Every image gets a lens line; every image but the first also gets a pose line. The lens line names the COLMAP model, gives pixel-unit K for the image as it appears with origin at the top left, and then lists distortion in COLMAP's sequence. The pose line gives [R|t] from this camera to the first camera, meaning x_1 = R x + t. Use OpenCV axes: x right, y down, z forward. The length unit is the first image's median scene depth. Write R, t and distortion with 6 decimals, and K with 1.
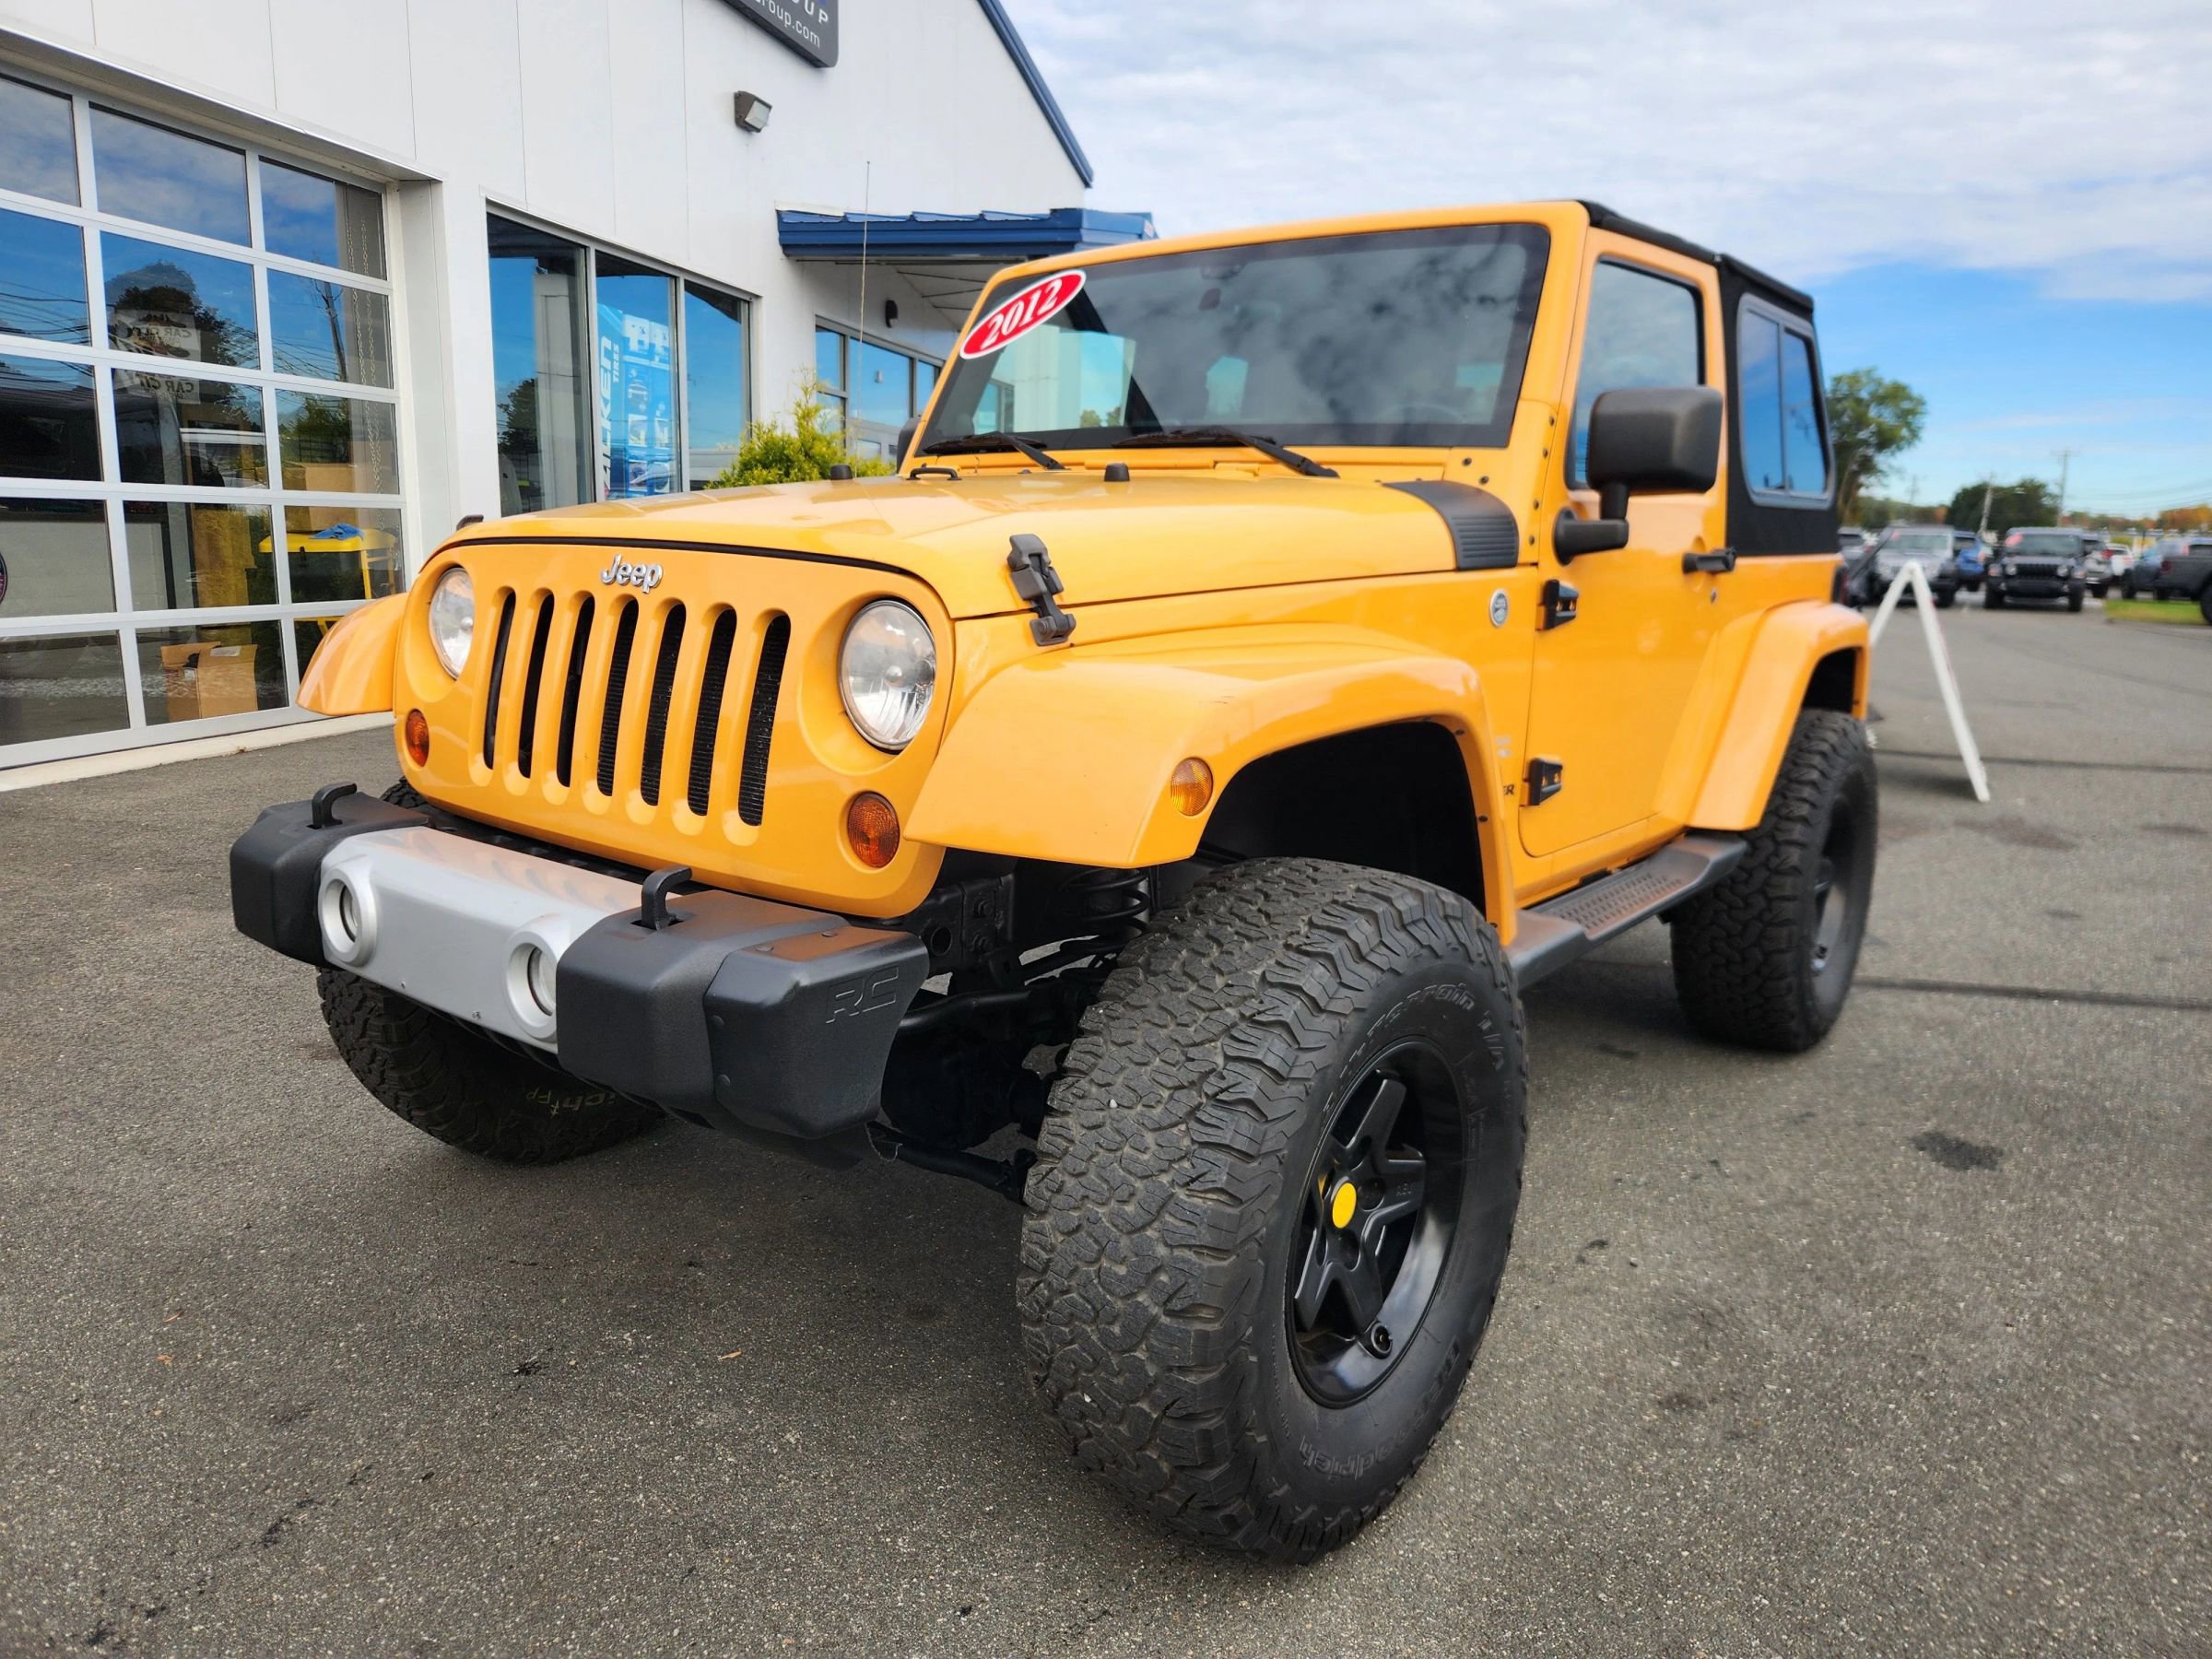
lens RADIAL K [[1478.7, 0, 1085.3], [0, 1478.7, 829.8], [0, 0, 1]] dist [0.058171, -0.044712]
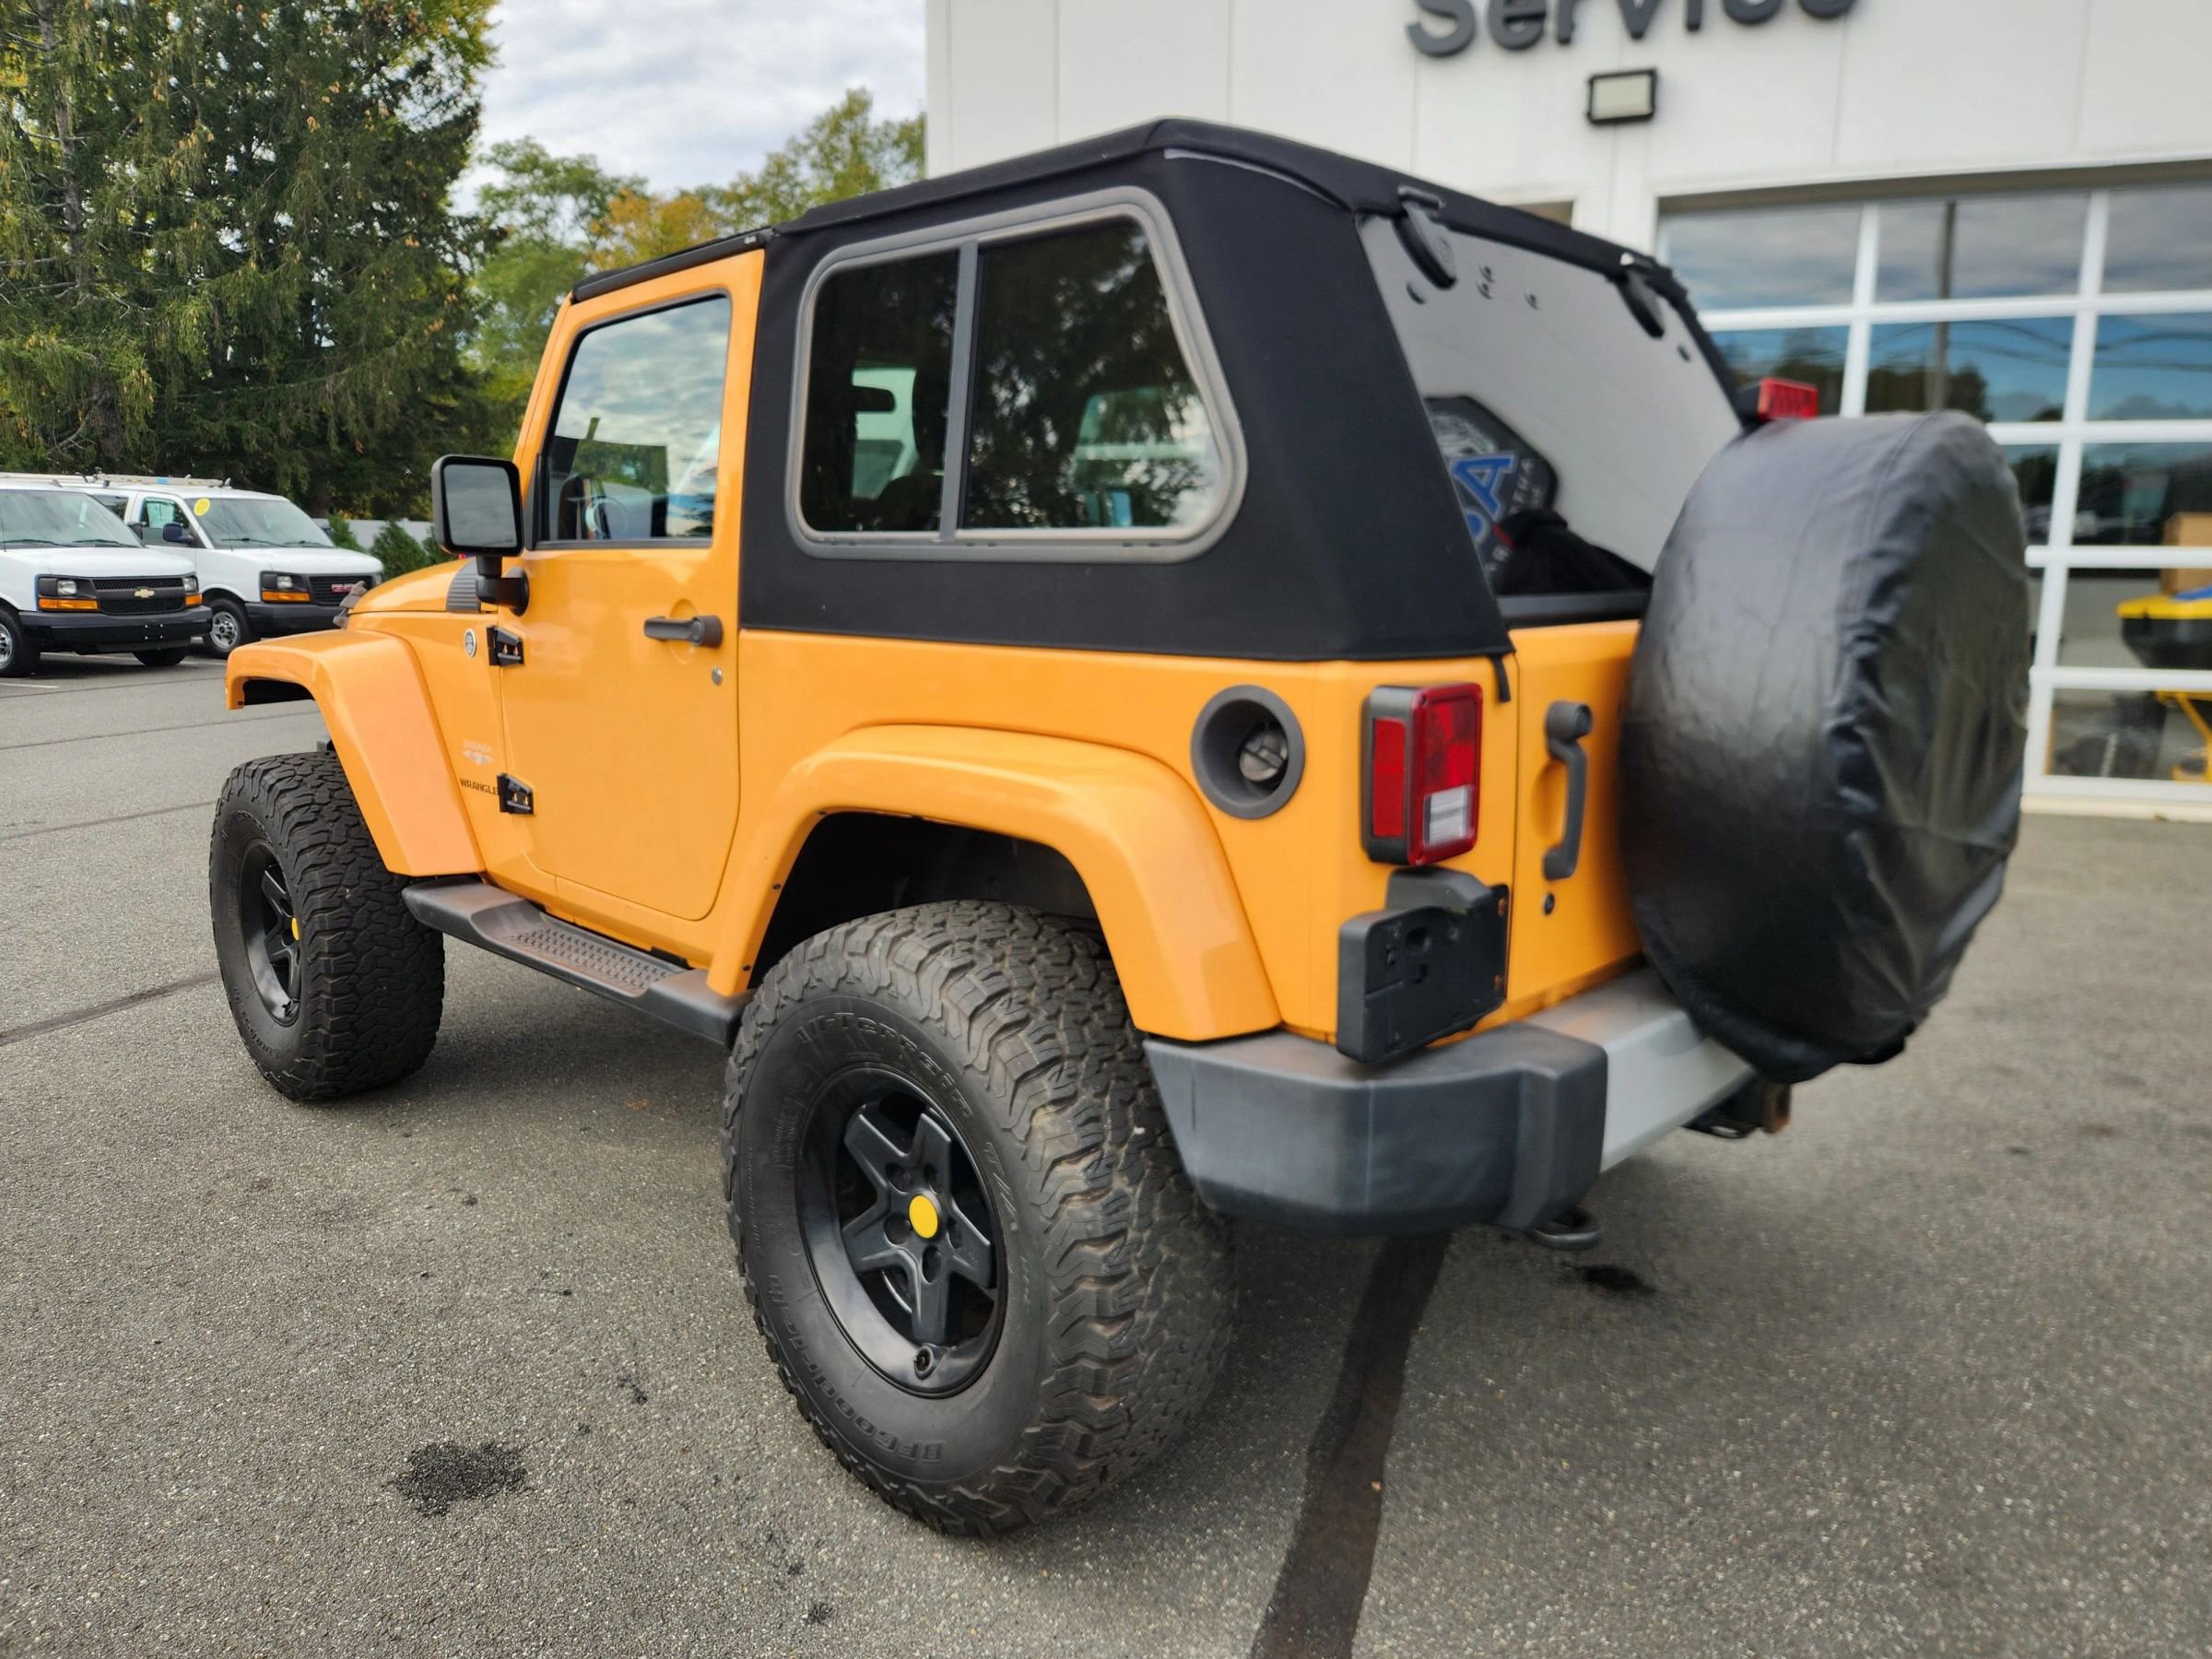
lens RADIAL K [[1478.7, 0, 1111.5], [0, 1478.7, 846.1], [0, 0, 1]] dist [0.058171, -0.044712]
pose [[-0.083992, 0.175960, -0.980808, 1.421760], [-0.206008, 0.959955, 0.189860, -0.314120], [0.974939, 0.218001, -0.044380, 1.510461]]
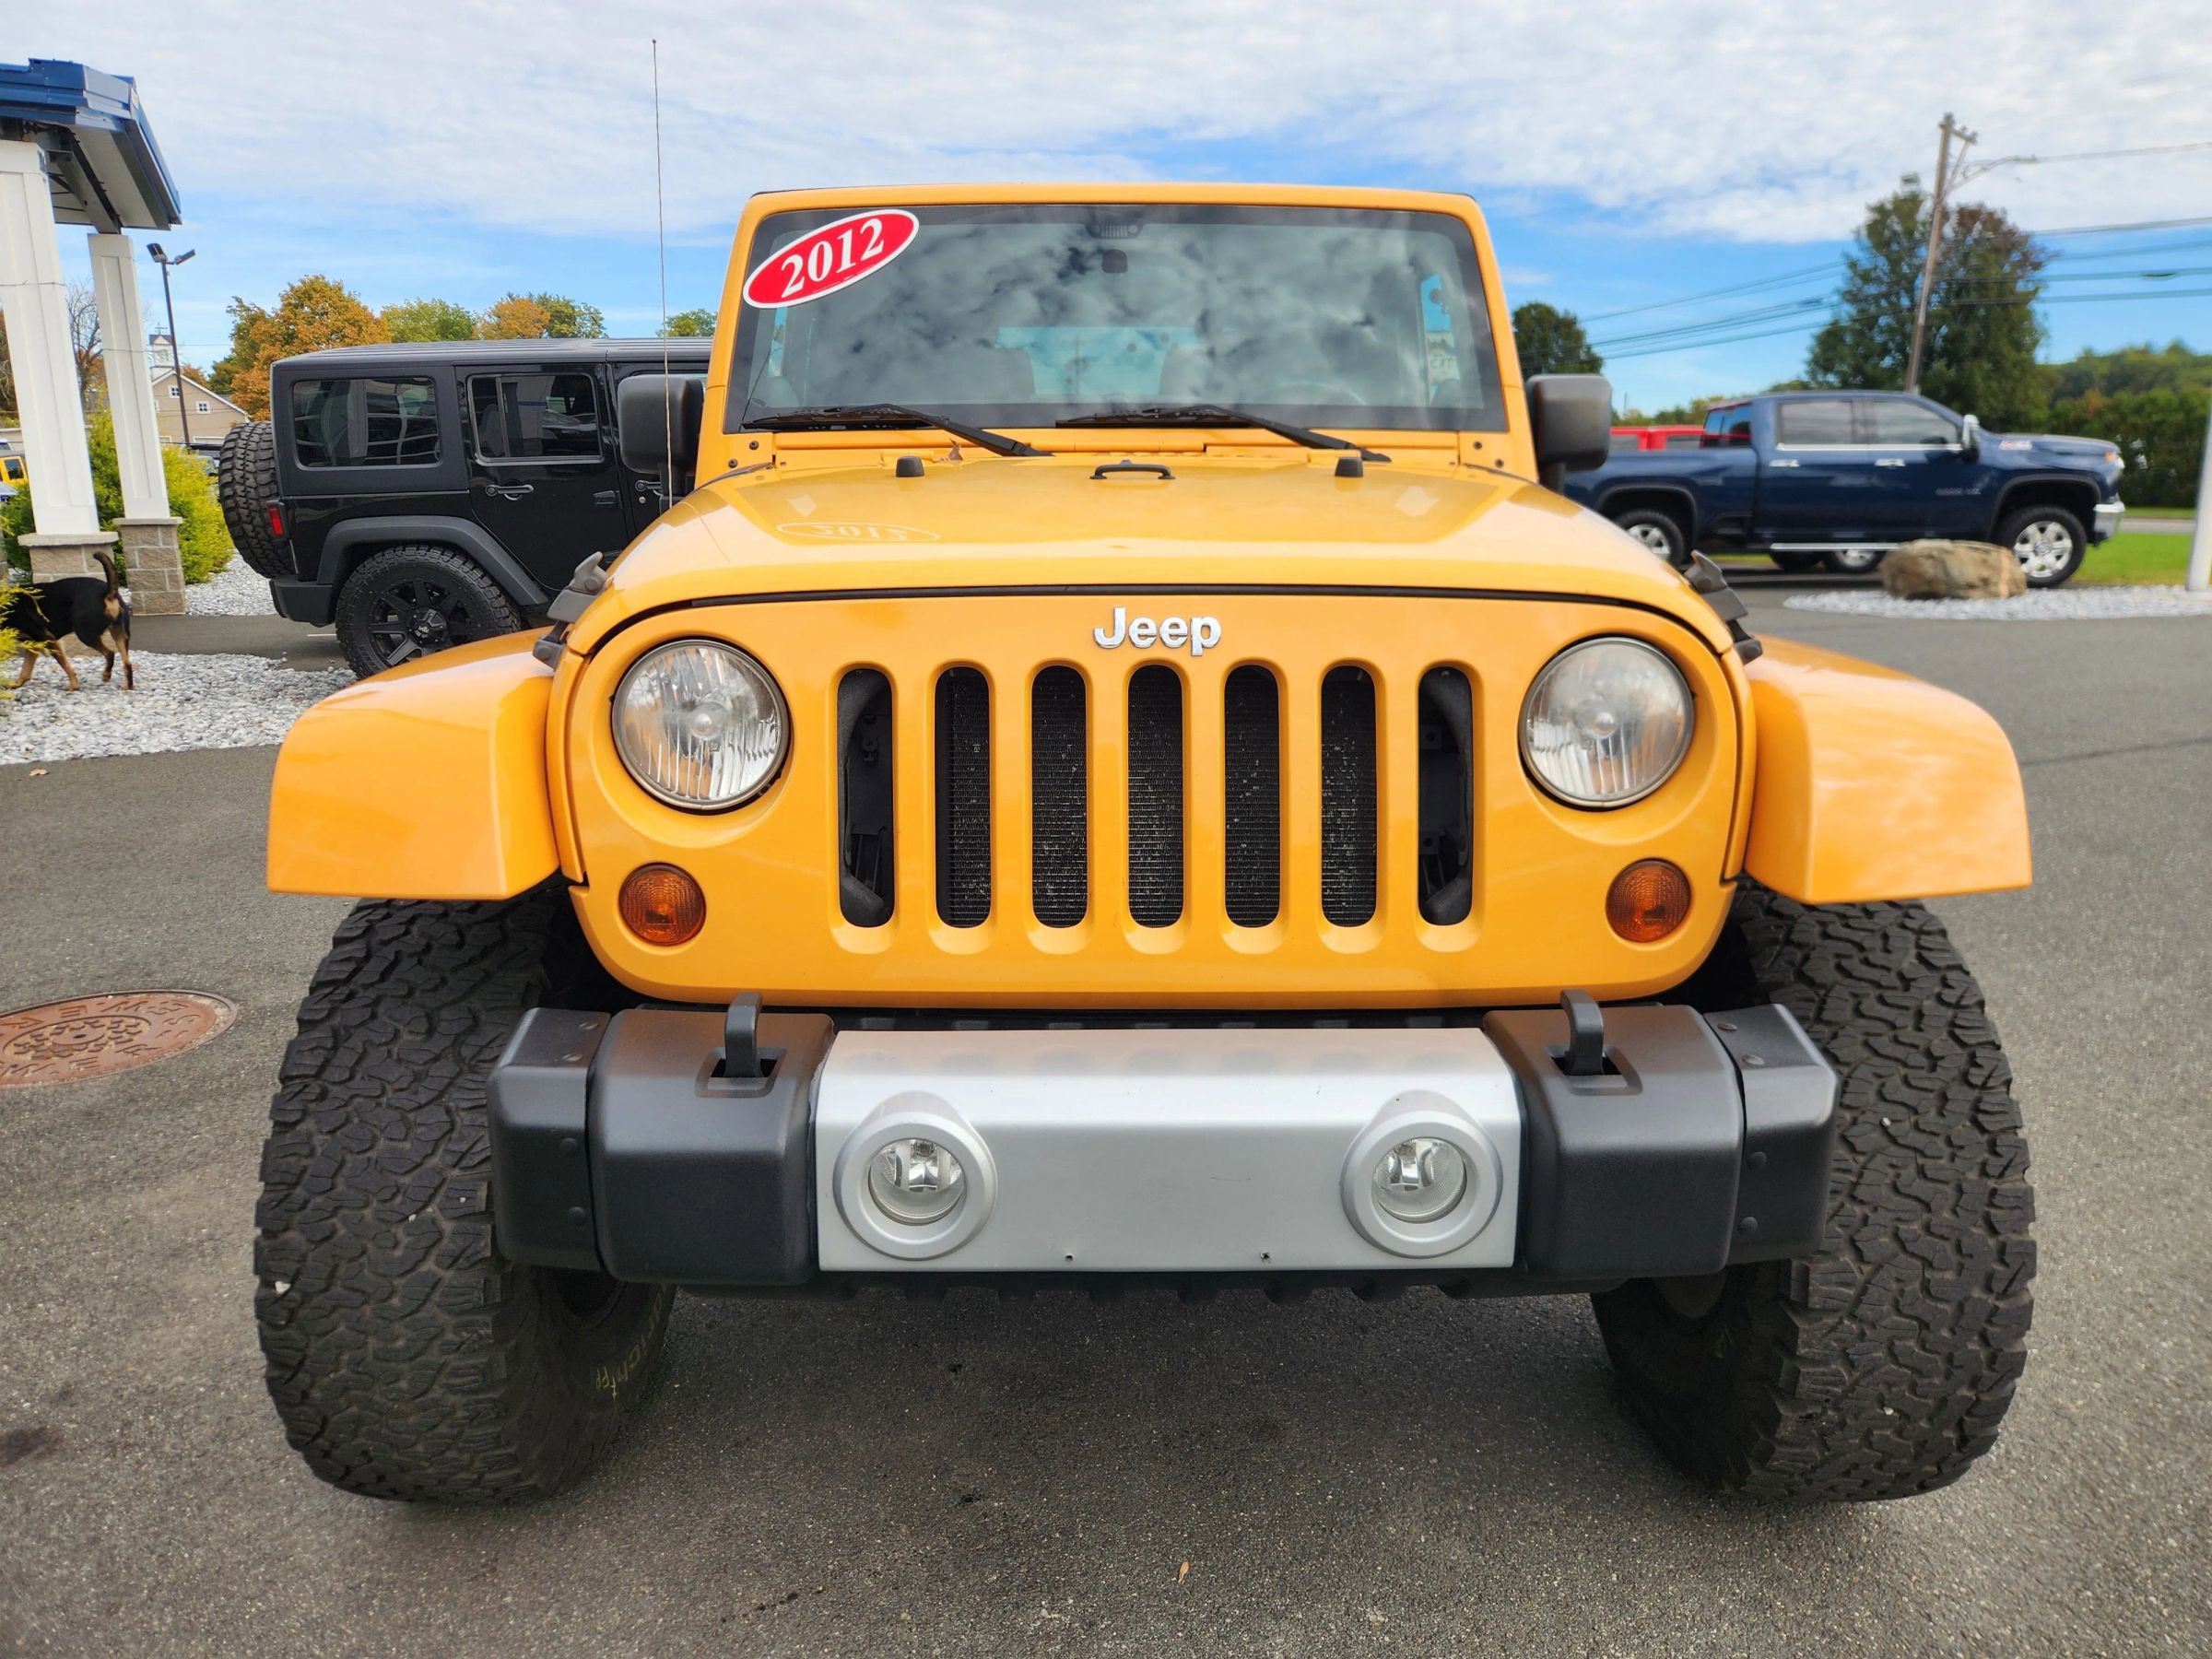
lens RADIAL K [[1478.7, 0, 1096.5], [0, 1478.7, 839.1], [0, 0, 1]] dist [0.058171, -0.044712]
pose [[0.774935, -0.174608, 0.607444, -0.607069], [0.144909, 0.984565, 0.098145, -0.111657], [-0.615205, 0.011968, 0.788276, 0.328982]]
